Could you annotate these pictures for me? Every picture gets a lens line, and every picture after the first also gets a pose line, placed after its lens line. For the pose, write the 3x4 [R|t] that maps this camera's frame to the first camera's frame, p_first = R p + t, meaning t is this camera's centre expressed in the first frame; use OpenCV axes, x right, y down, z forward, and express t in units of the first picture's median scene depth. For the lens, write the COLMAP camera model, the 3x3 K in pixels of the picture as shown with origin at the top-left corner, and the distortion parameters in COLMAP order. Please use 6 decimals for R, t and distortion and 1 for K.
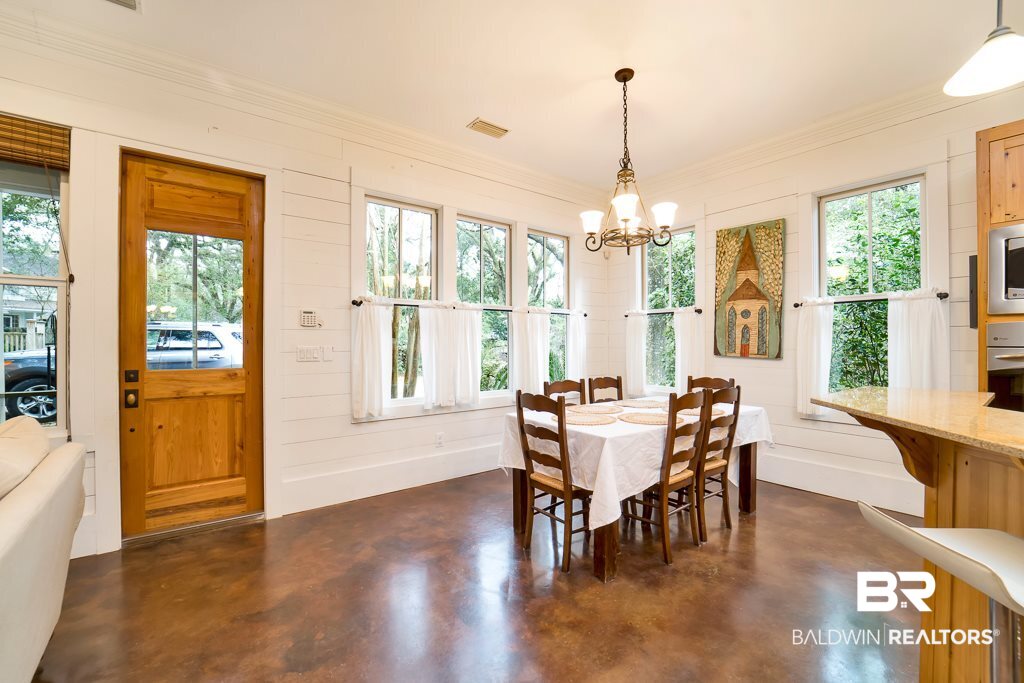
lens RADIAL K [[438.3, 0, 507.7], [0, 438.3, 343.5], [0, 0, 1]] dist [-0.016795, -0.001393]
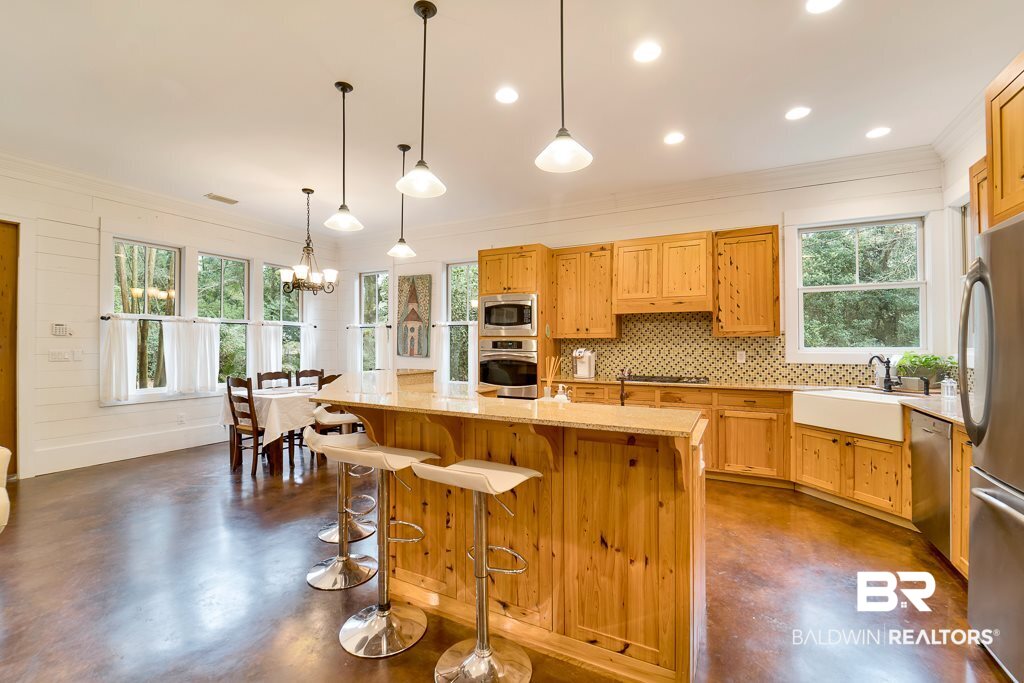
lens RADIAL K [[438.3, 0, 518.4], [0, 438.3, 343.6], [0, 0, 1]] dist [-0.016795, -0.001393]
pose [[0.903078, 0.006042, 0.429434, 0.236587], [-0.005125, 0.999981, -0.003291, -0.015375], [-0.429446, 0.000771, 0.903092, -0.748500]]
